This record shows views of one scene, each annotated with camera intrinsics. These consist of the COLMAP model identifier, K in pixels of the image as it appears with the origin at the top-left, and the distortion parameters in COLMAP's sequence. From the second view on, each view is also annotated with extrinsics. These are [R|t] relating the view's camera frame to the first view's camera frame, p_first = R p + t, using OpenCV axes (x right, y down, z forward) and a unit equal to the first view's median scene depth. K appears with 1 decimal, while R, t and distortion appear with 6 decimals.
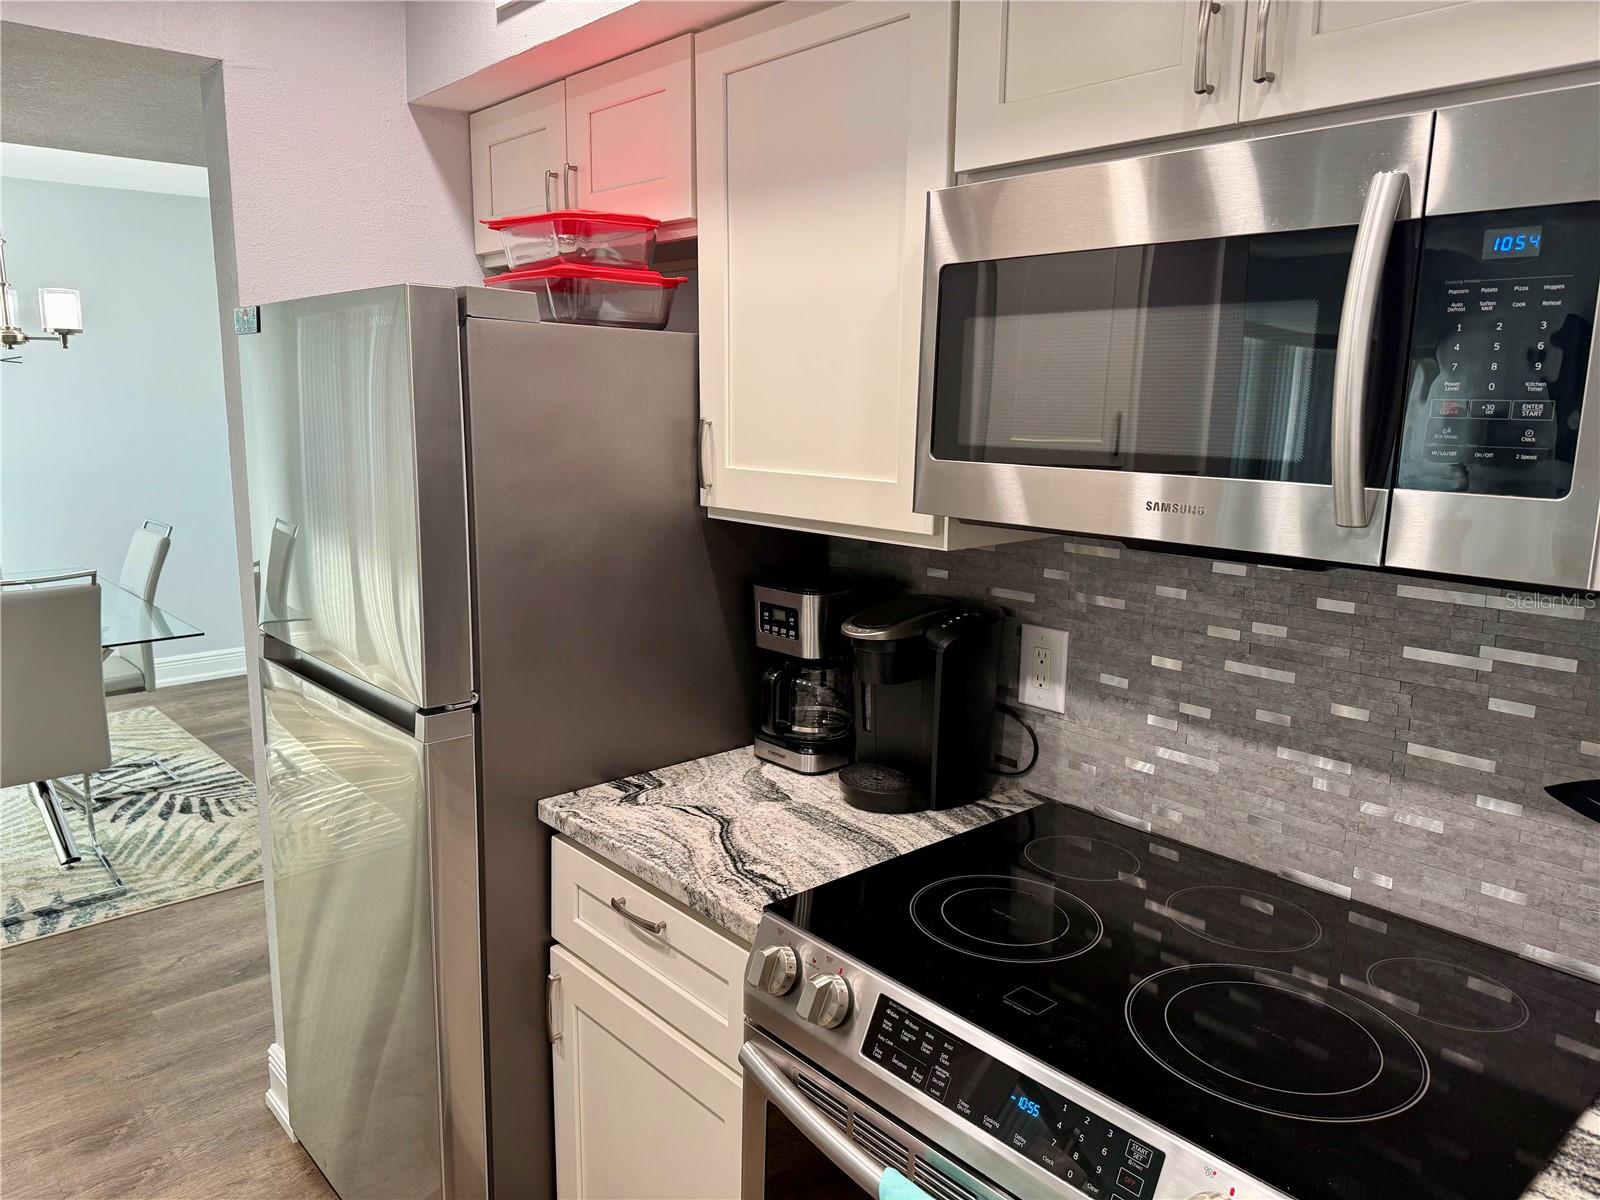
lens RADIAL K [[1123.9, 0, 776.5], [0, 1123.9, 605.1], [0, 0, 1]] dist [0.096769, -0.116600]
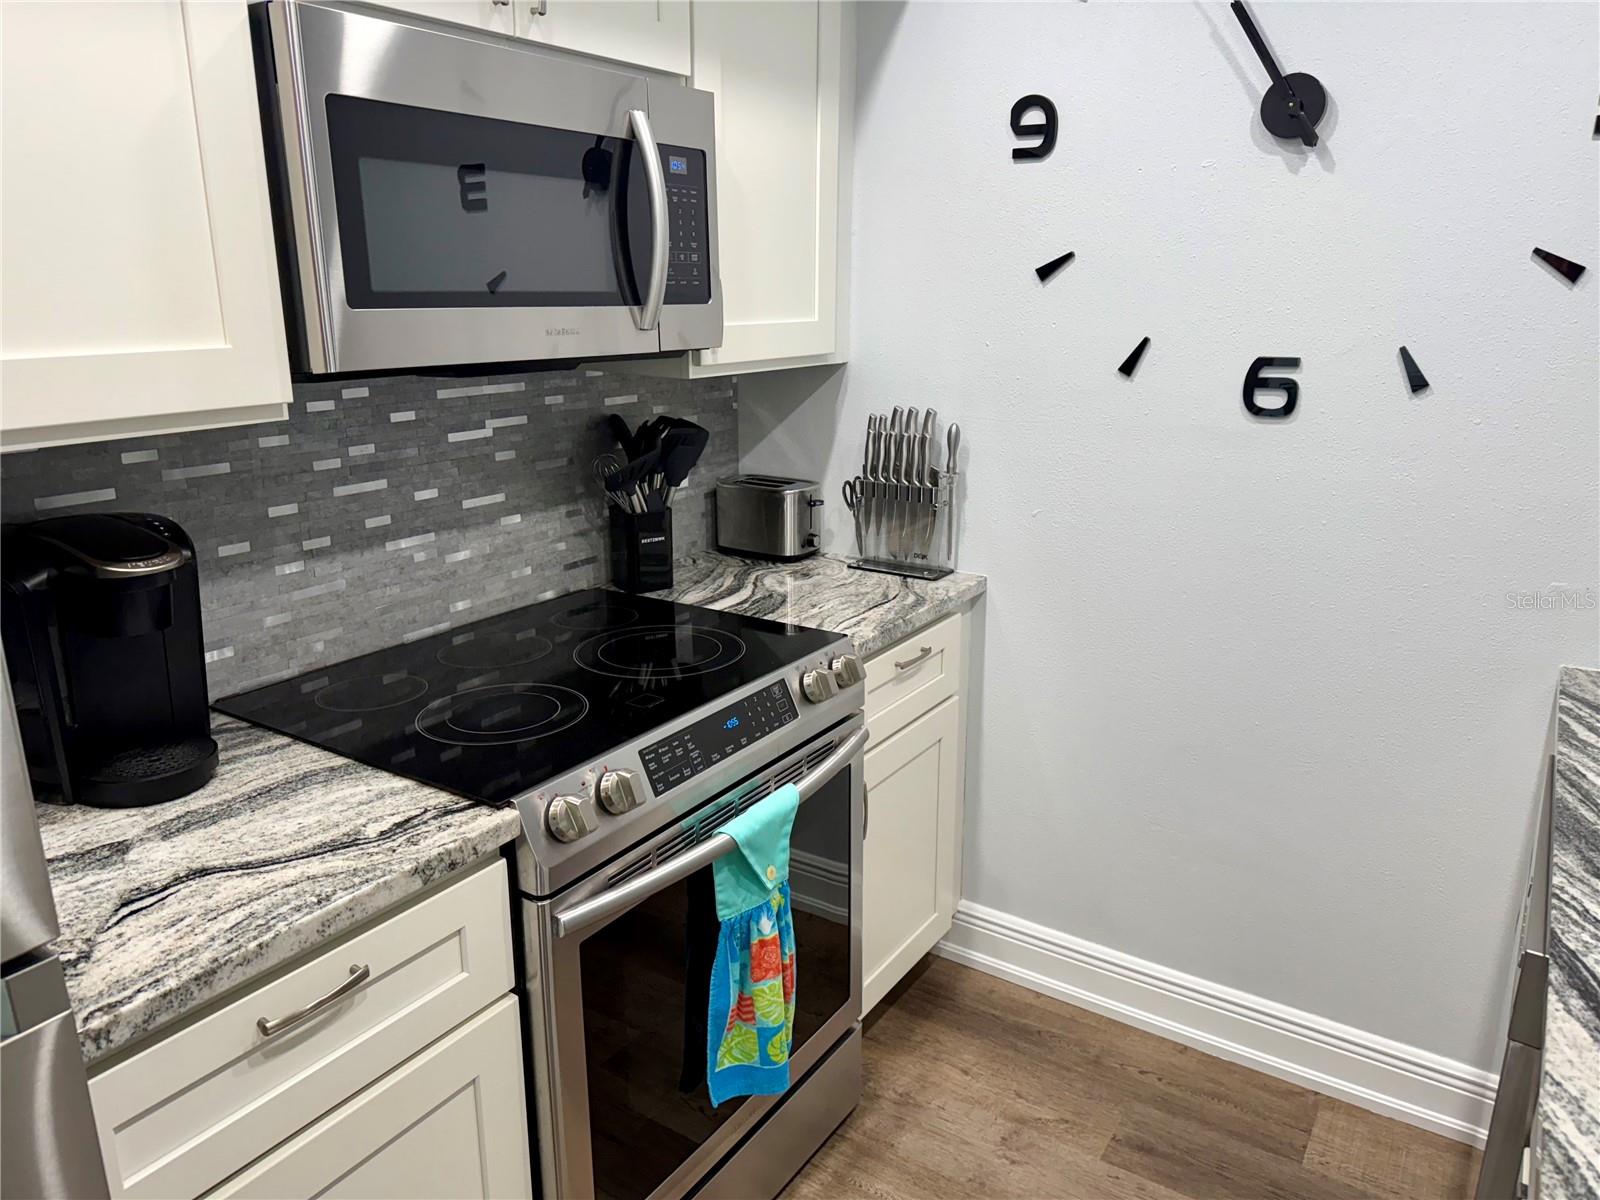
lens RADIAL K [[1123.9, 0, 824.4], [0, 1123.9, 613.2], [0, 0, 1]] dist [0.096769, -0.116600]
pose [[-0.288823, -0.282636, 0.914712, -0.381430], [0.172808, 0.924346, 0.340178, -0.064294], [-0.941657, 0.256321, -0.218130, 0.382972]]
